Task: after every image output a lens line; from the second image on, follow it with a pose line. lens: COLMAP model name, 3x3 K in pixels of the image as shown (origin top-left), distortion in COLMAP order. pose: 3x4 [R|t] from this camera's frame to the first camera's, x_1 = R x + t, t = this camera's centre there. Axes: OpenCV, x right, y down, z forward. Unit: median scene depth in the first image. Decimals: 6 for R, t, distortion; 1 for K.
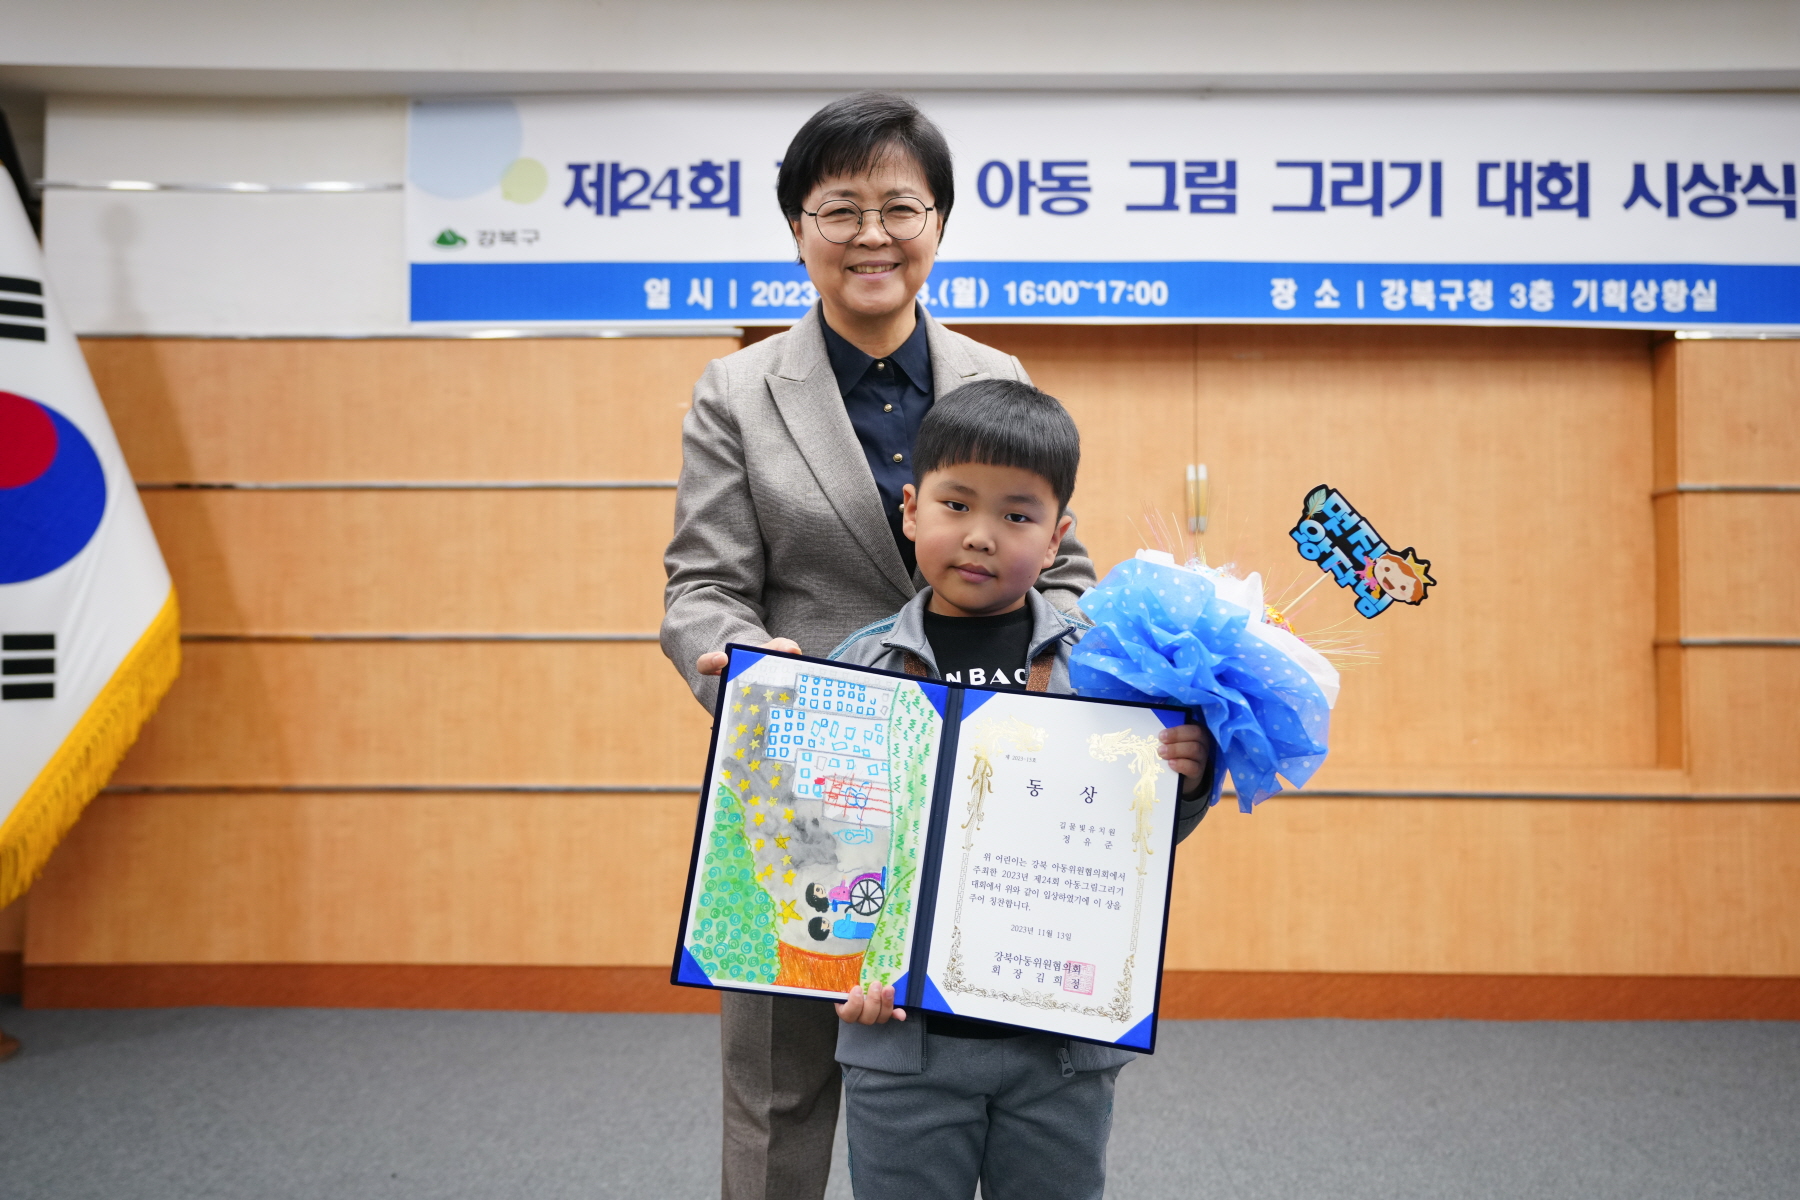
lens RADIAL K [[1481.5, 0, 926.9], [0, 1481.5, 590.5], [0, 0, 1]] dist [0.024299, 0.038304]
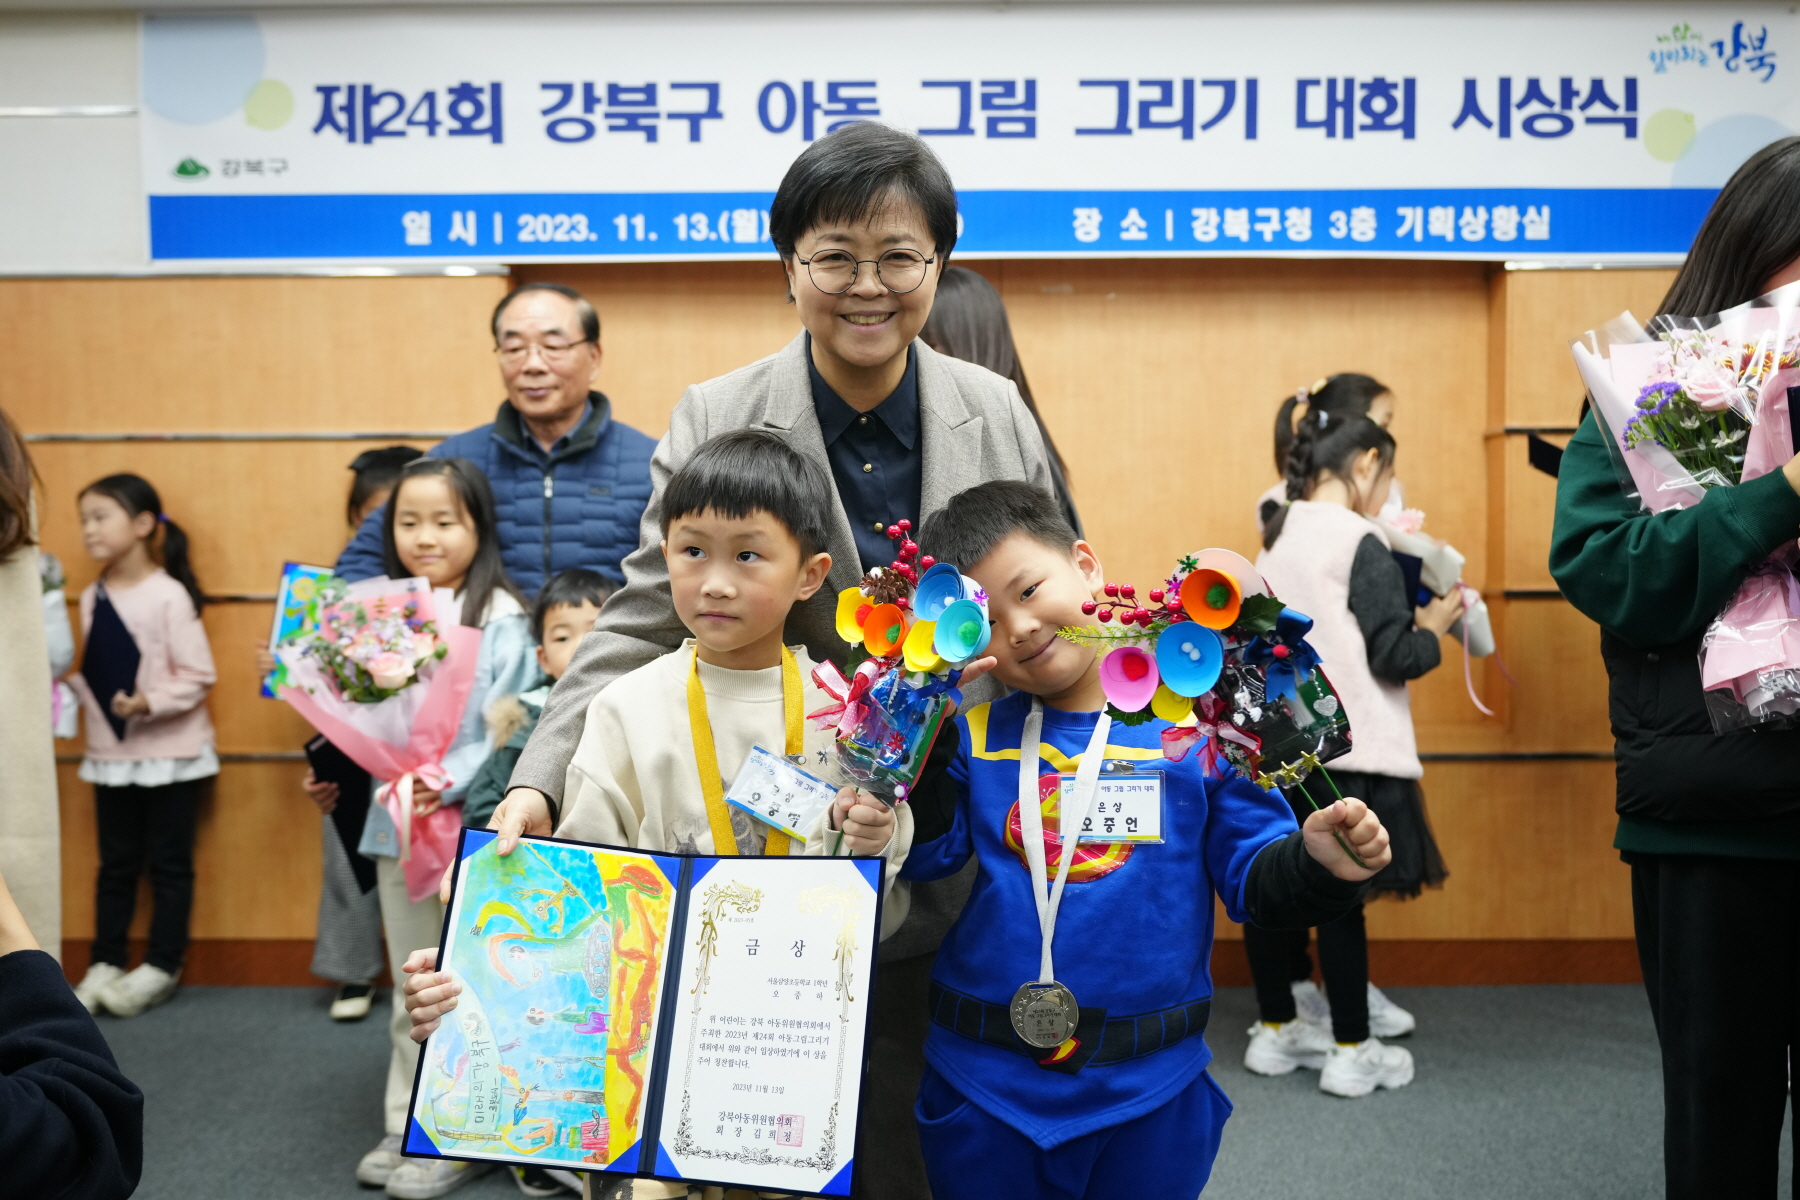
lens RADIAL K [[1640.5, 0, 892.1], [0, 1640.5, 584.3], [0, 0, 1]] dist [0.043250, 0.030587]
pose [[0.999960, -0.007596, -0.004768, 0.120506], [0.007886, 0.997920, 0.063977, -0.041195], [0.004272, -0.064012, 0.997940, -0.046644]]
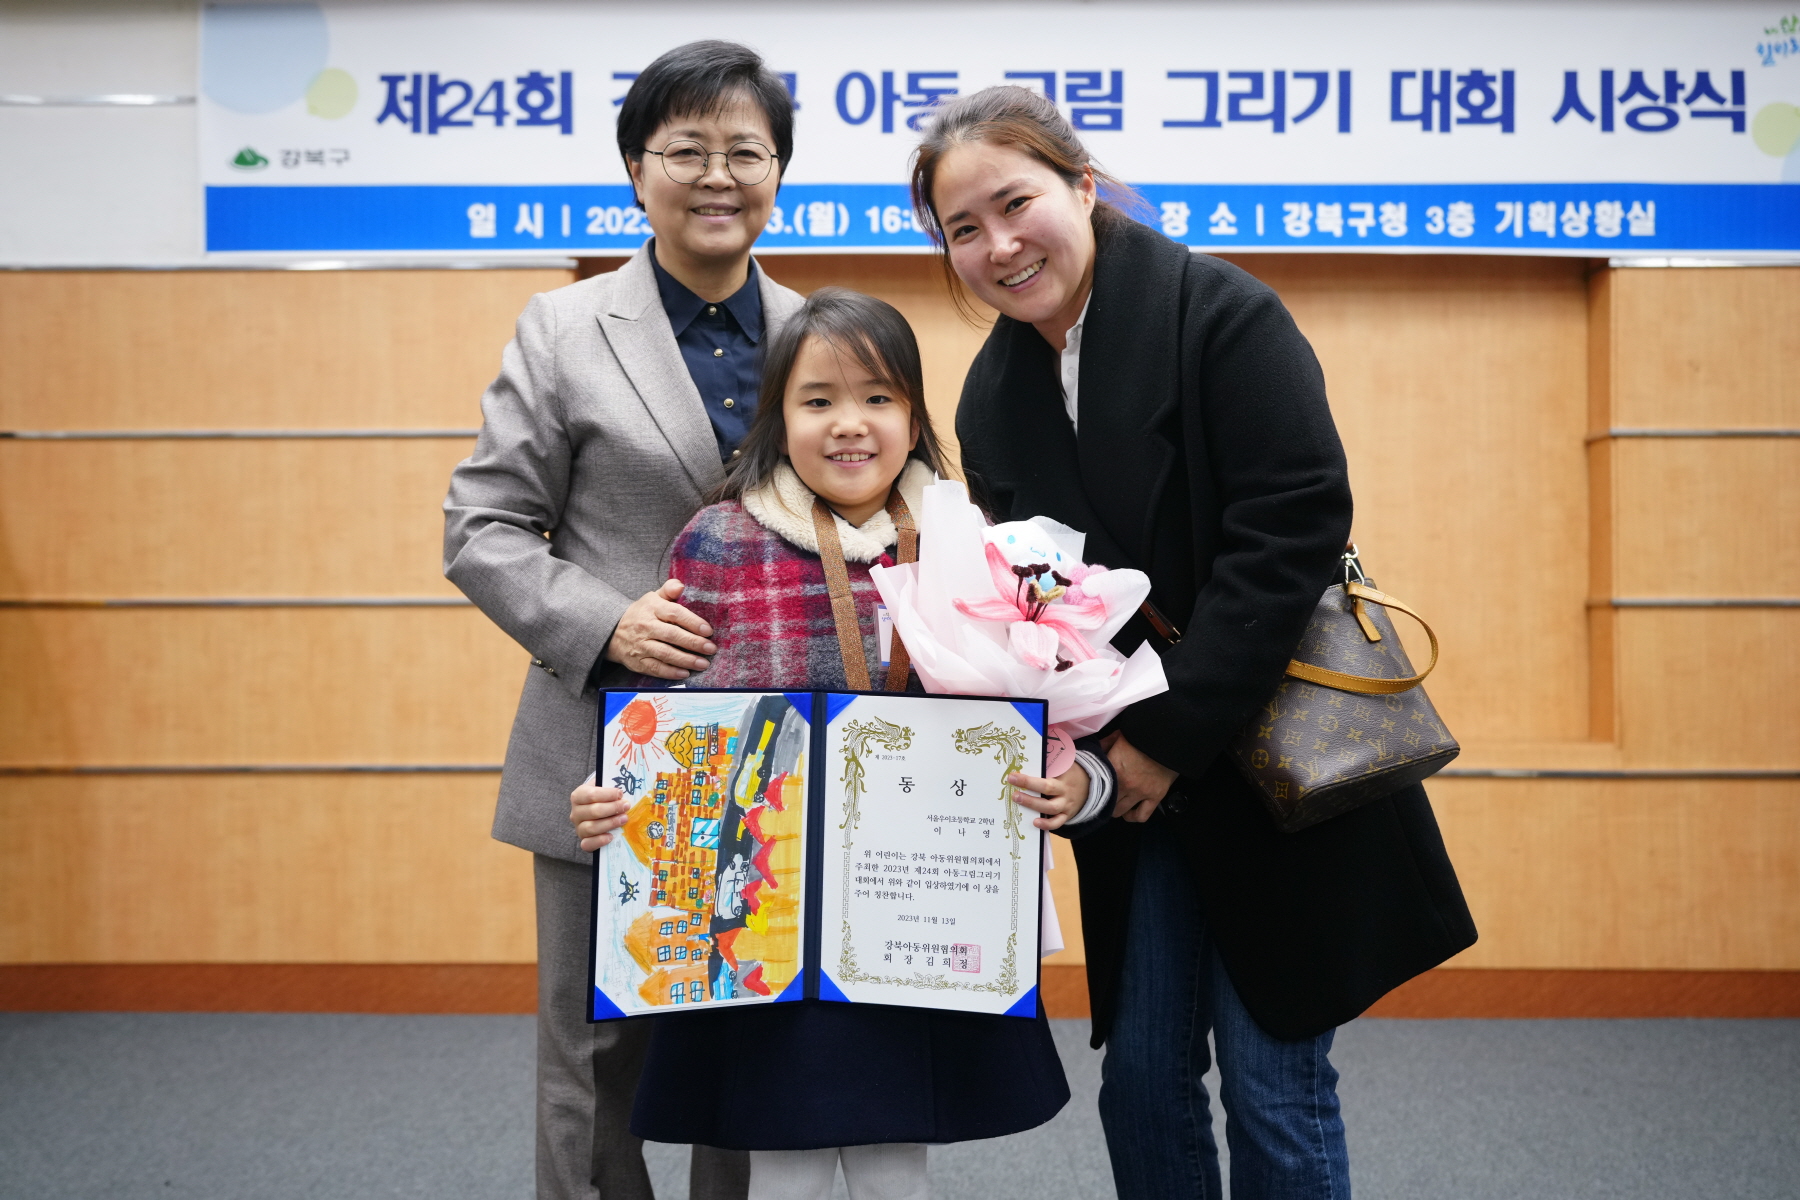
lens RADIAL K [[1691.3, 0, 871.7], [0, 1691.3, 586.1], [0, 0, 1]] dist [0.051342, 0.042029]
pose [[0.999994, -0.003235, 0.000987, 0.053764], [0.003219, 0.999869, 0.015890, 0.006464], [-0.001038, -0.015886, 0.999873, -0.036739]]
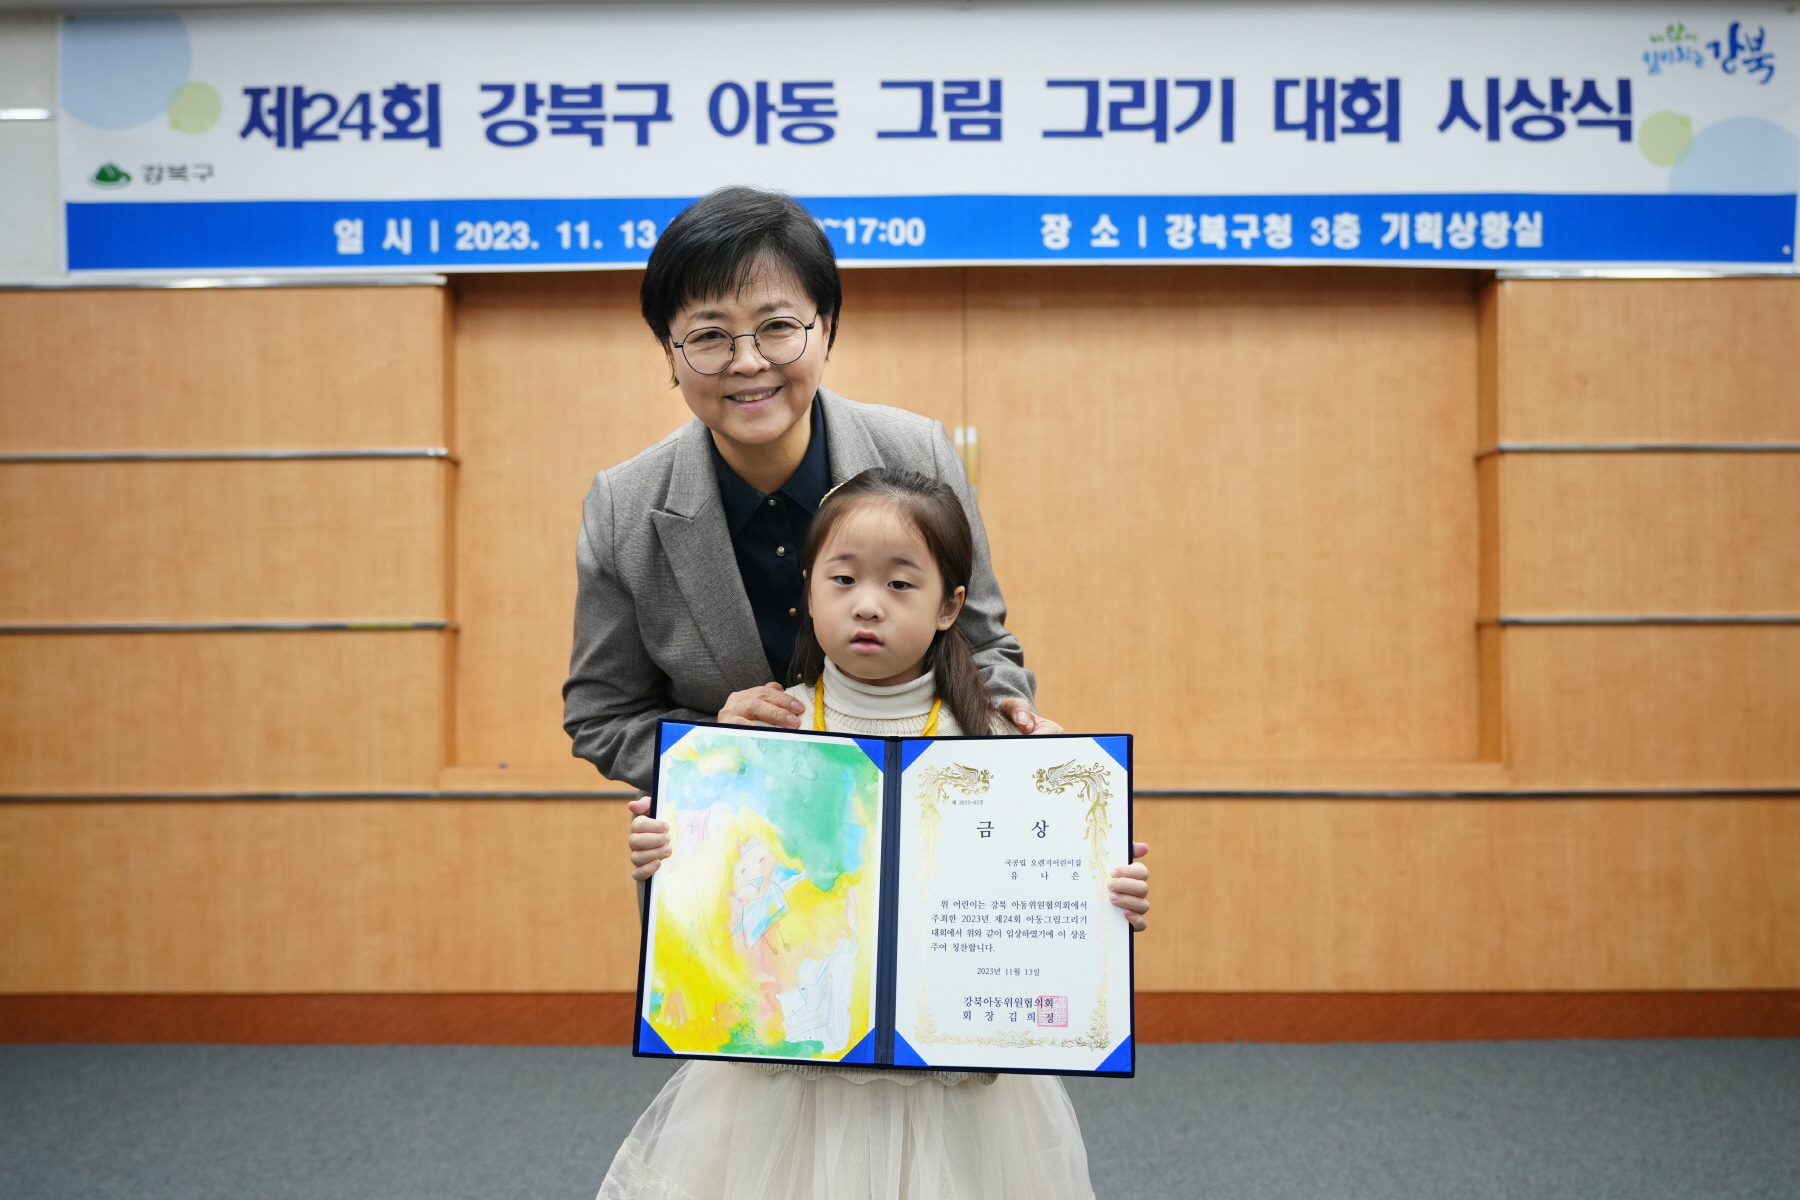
lens RADIAL K [[1661.0, 0, 840.0], [0, 1661.0, 639.9], [0, 0, 1]] dist [0.041385, 0.009207]
pose [[0.999961, -0.008783, -0.001270, 0.110405], [0.008814, 0.999596, 0.027034, 0.015637], [0.001032, -0.027044, 0.999634, 0.000012]]
